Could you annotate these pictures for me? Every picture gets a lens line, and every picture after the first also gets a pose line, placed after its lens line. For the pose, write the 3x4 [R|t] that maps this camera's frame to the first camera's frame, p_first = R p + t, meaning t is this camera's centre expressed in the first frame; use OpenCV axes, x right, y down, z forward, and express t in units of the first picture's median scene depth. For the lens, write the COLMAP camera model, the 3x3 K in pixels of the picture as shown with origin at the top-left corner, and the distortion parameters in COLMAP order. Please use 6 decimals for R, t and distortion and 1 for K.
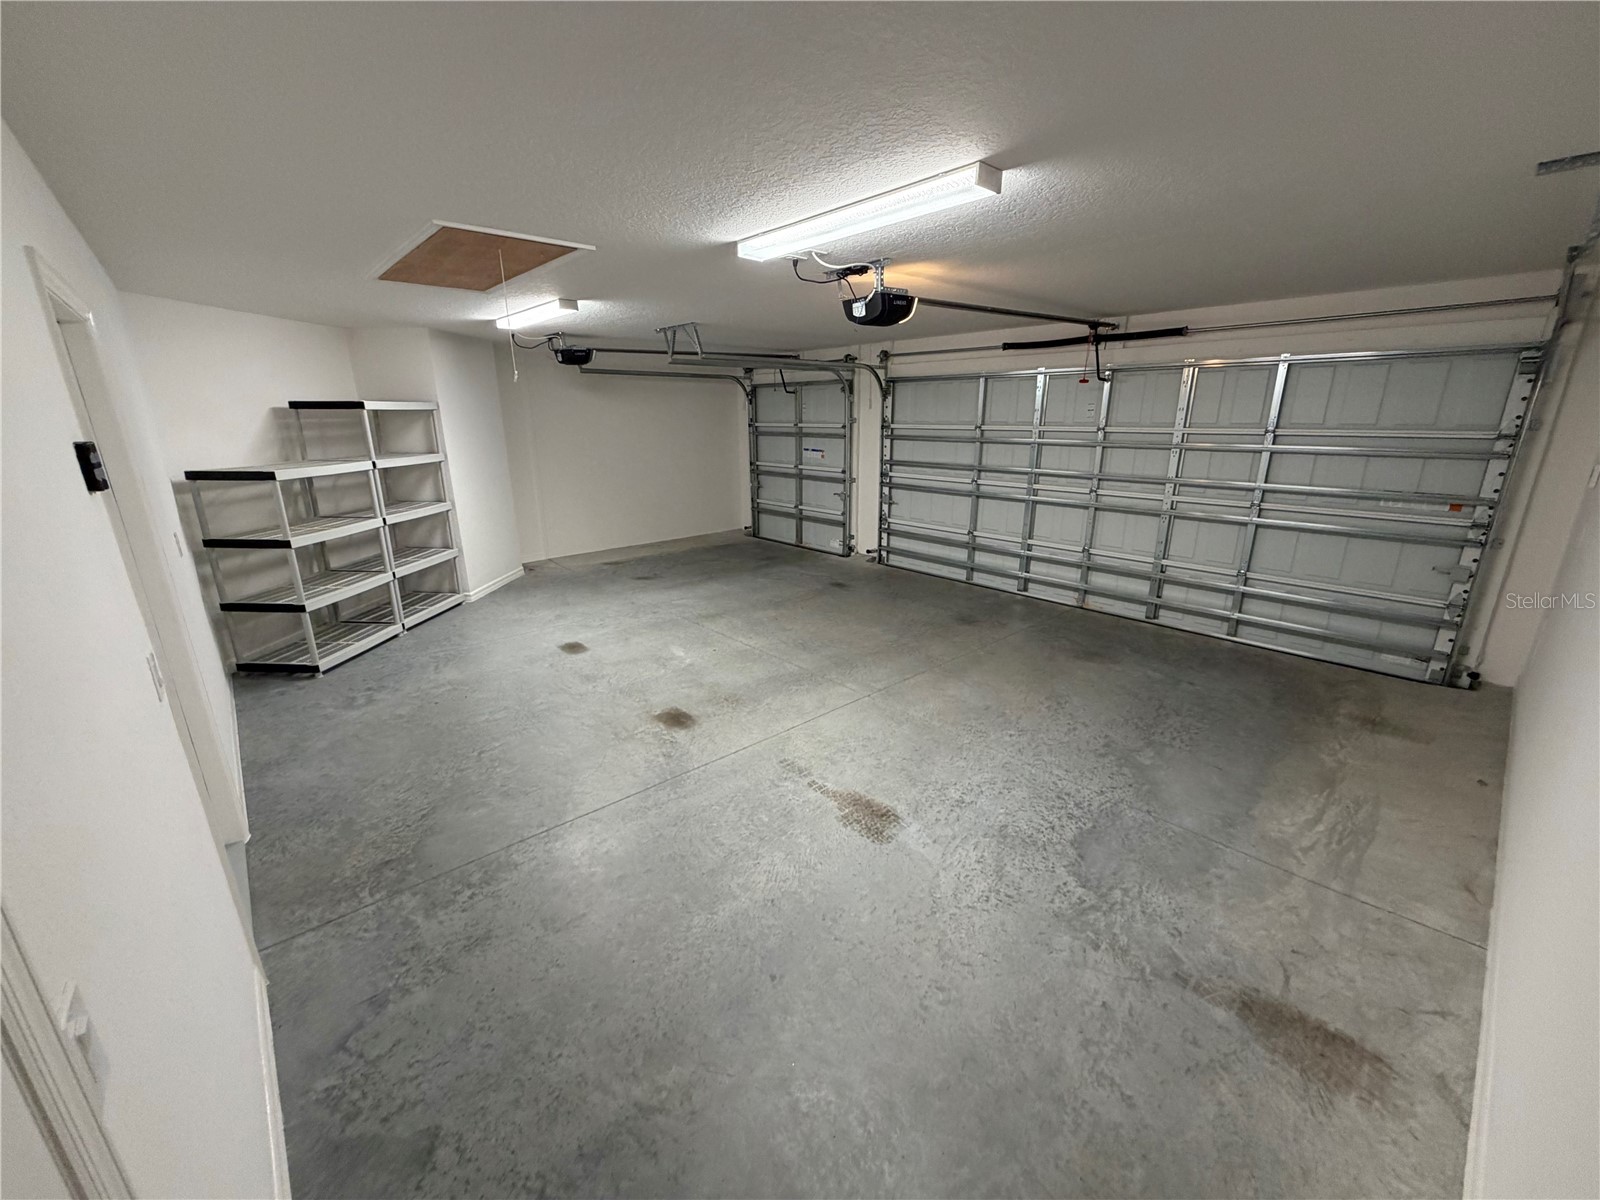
lens RADIAL K [[638.9, 0, 795.0], [0, 638.9, 599.1], [0, 0, 1]] dist [-0.000454, 0.000403]
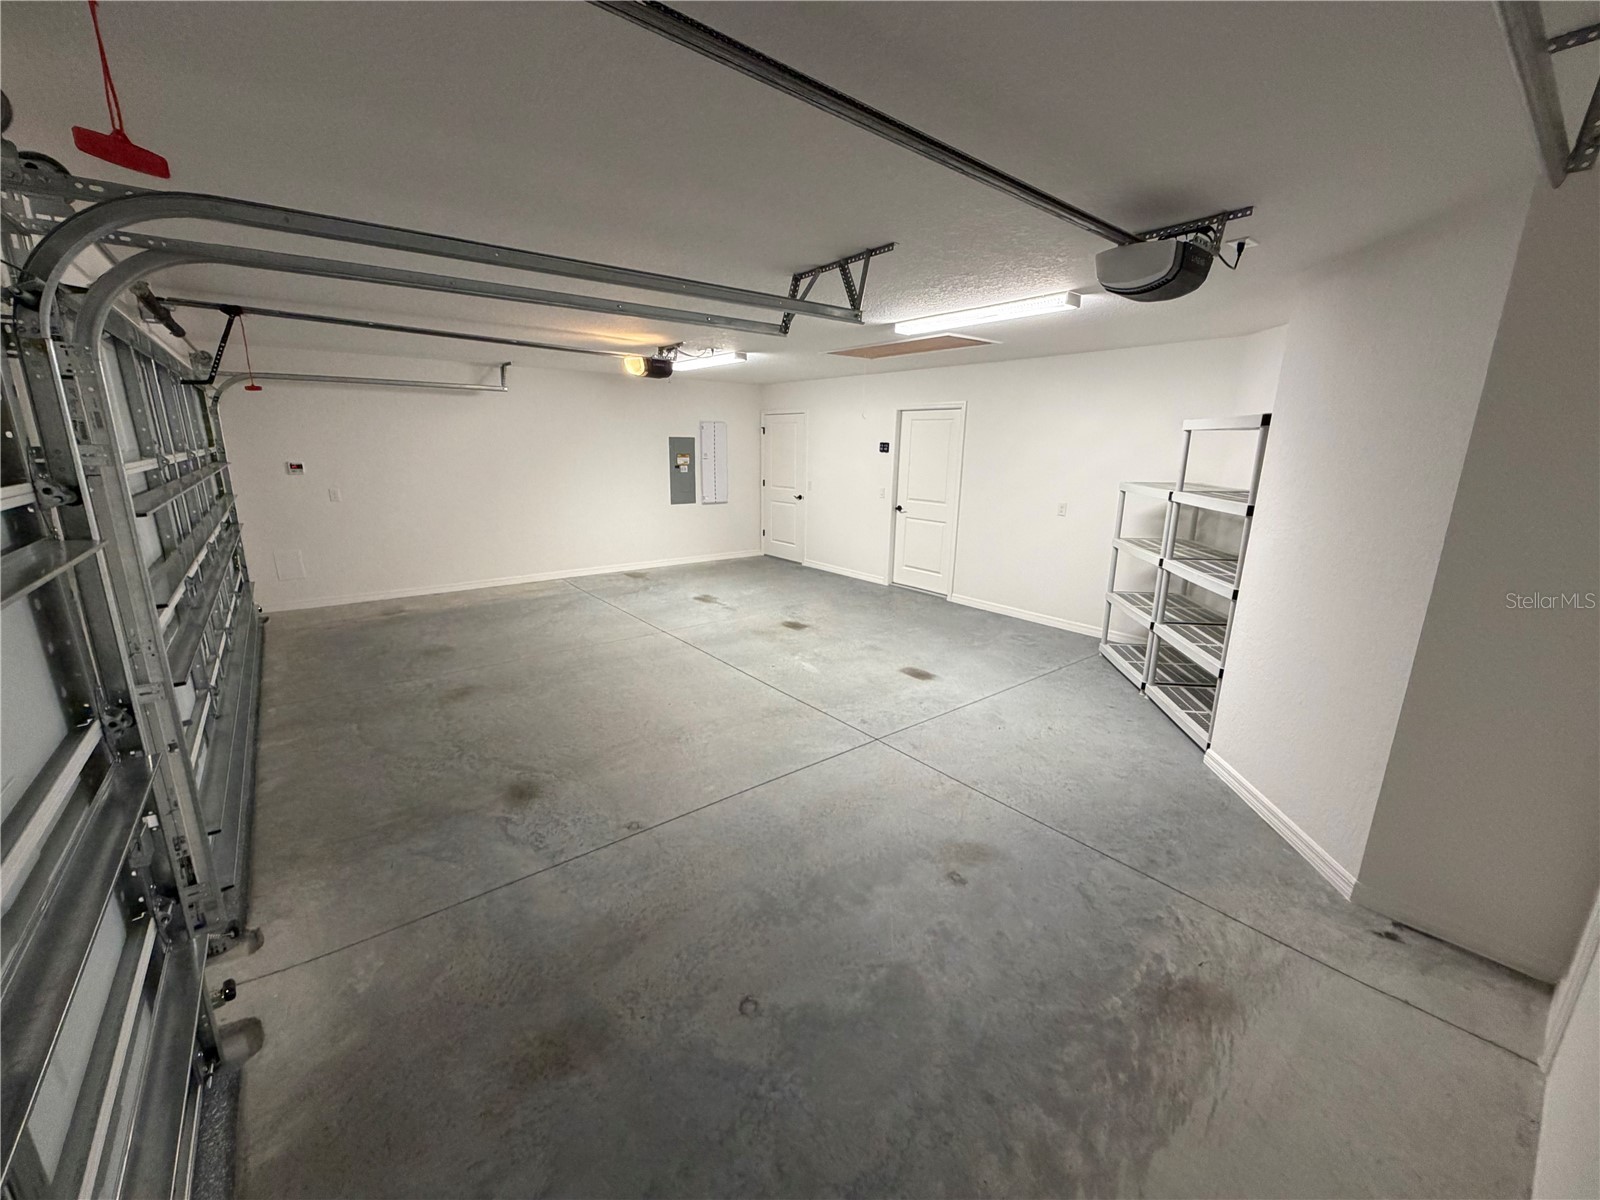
lens RADIAL K [[638.9, 0, 795.0], [0, 638.9, 599.1], [0, 0, 1]] dist [-0.000454, 0.000403]
pose [[-0.998041, -0.016392, 0.060372, -0.424722], [0.016308, 0.863516, 0.504058, -1.012153], [-0.060395, 0.504056, -0.861557, 3.515053]]
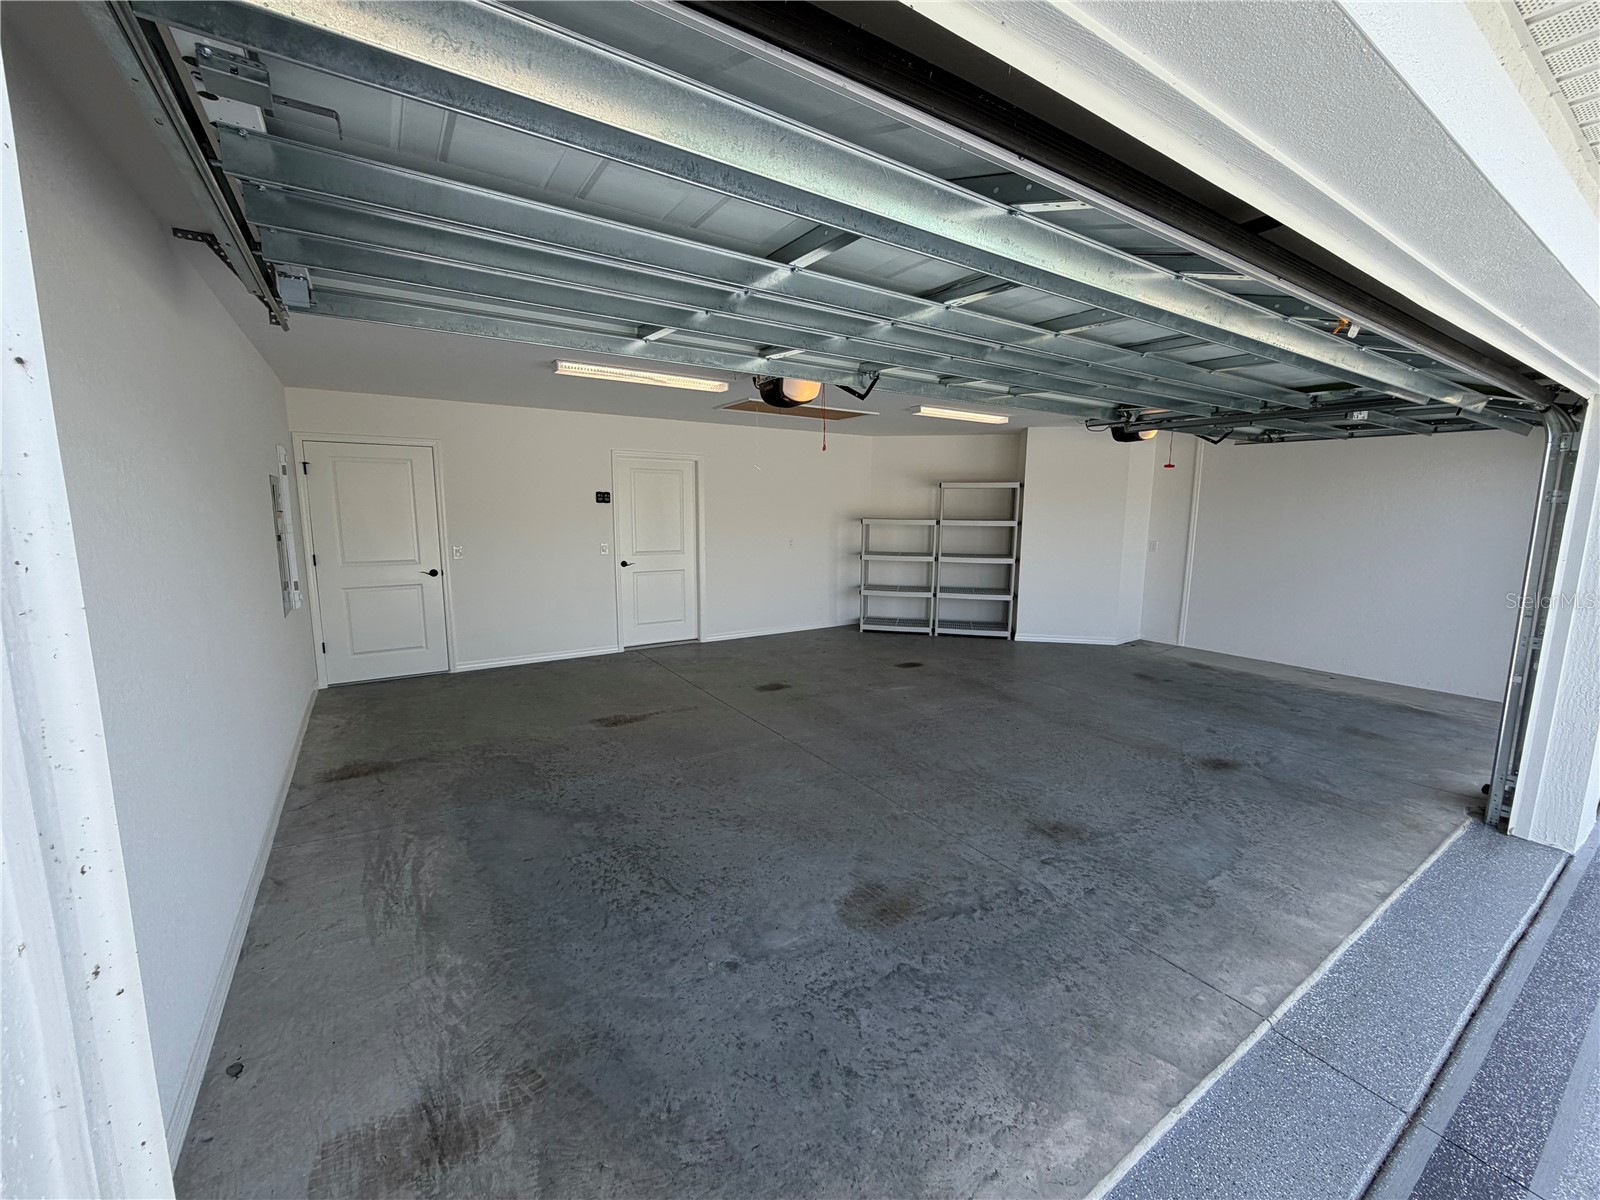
lens RADIAL K [[638.9, 0, 795.0], [0, 638.9, 599.1], [0, 0, 1]] dist [-0.000454, 0.000403]
pose [[-0.150119, 0.152081, -0.976901, 1.811974], [-0.284455, 0.939674, 0.189997, -0.445116], [0.946863, 0.306406, -0.097803, 1.696600]]
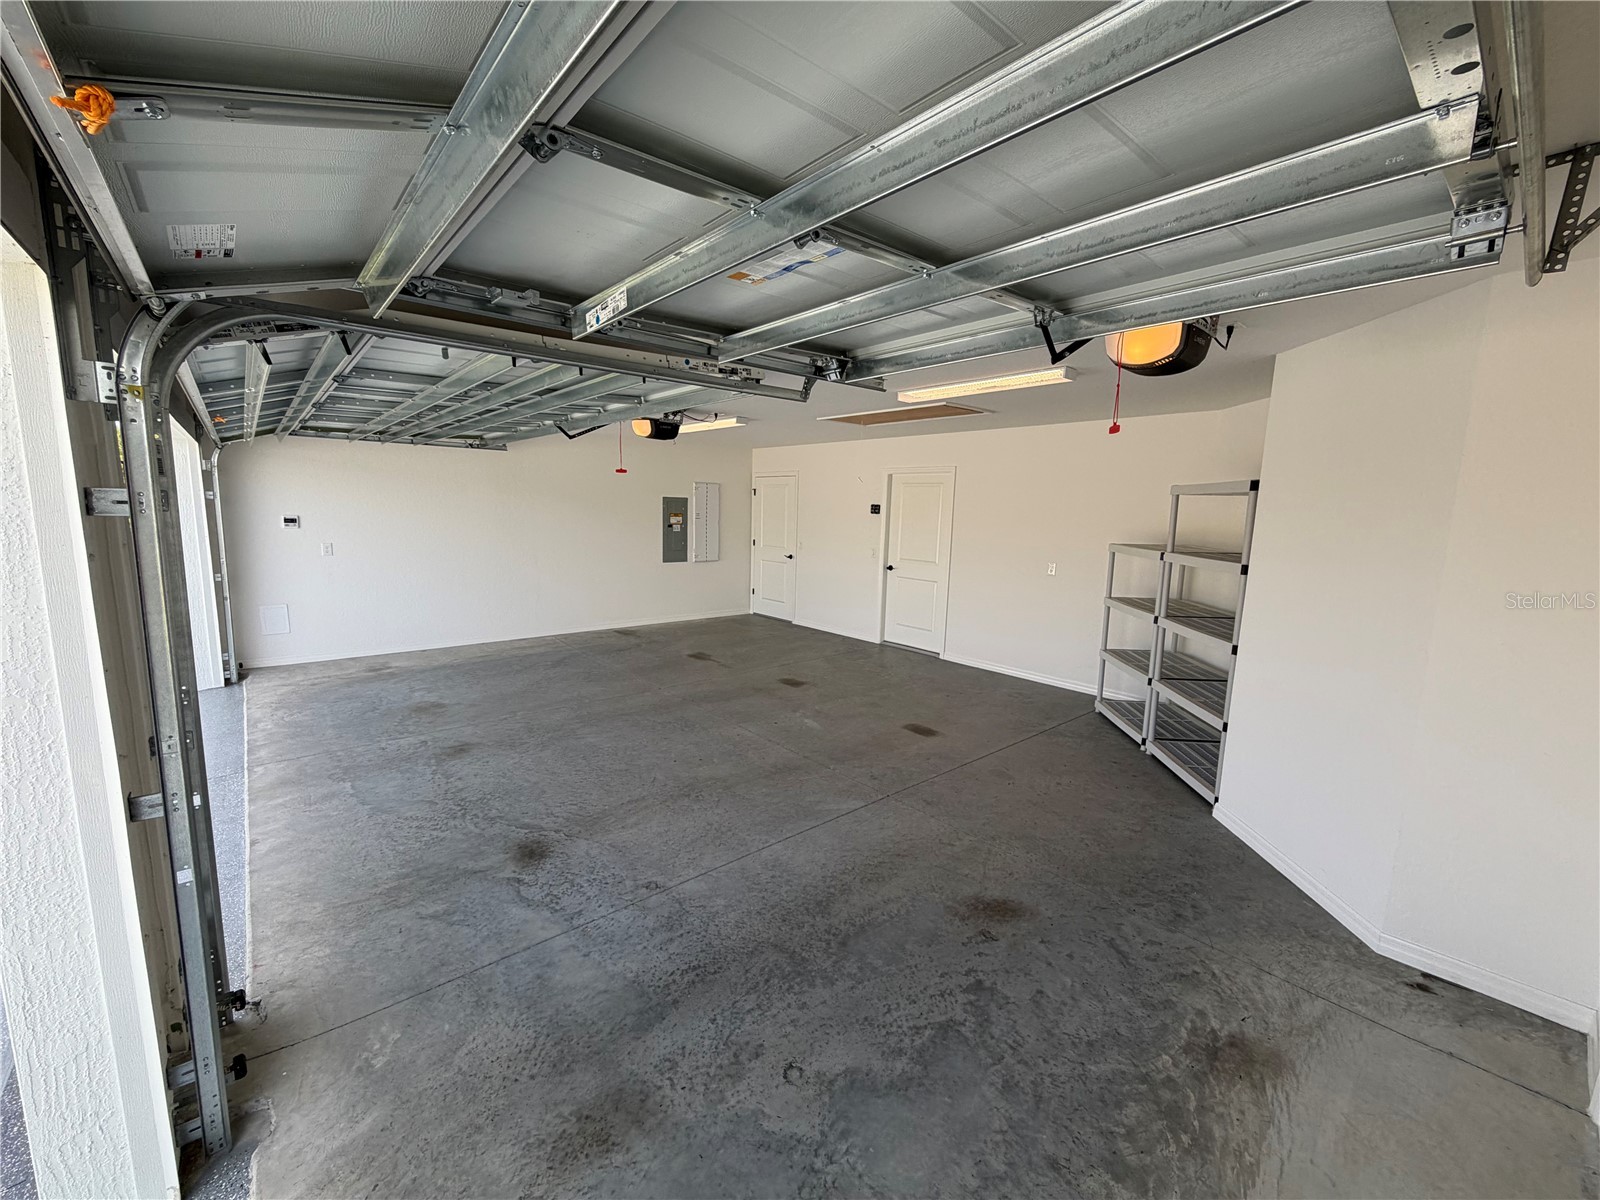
lens RADIAL K [[638.9, 0, 795.0], [0, 638.9, 599.1], [0, 0, 1]] dist [-0.000454, 0.000403]
pose [[-0.999621, -0.017159, 0.021529, -0.337673], [-0.006543, 0.907668, 0.419639, -1.008720], [-0.026742, 0.419339, -0.907436, 3.543061]]
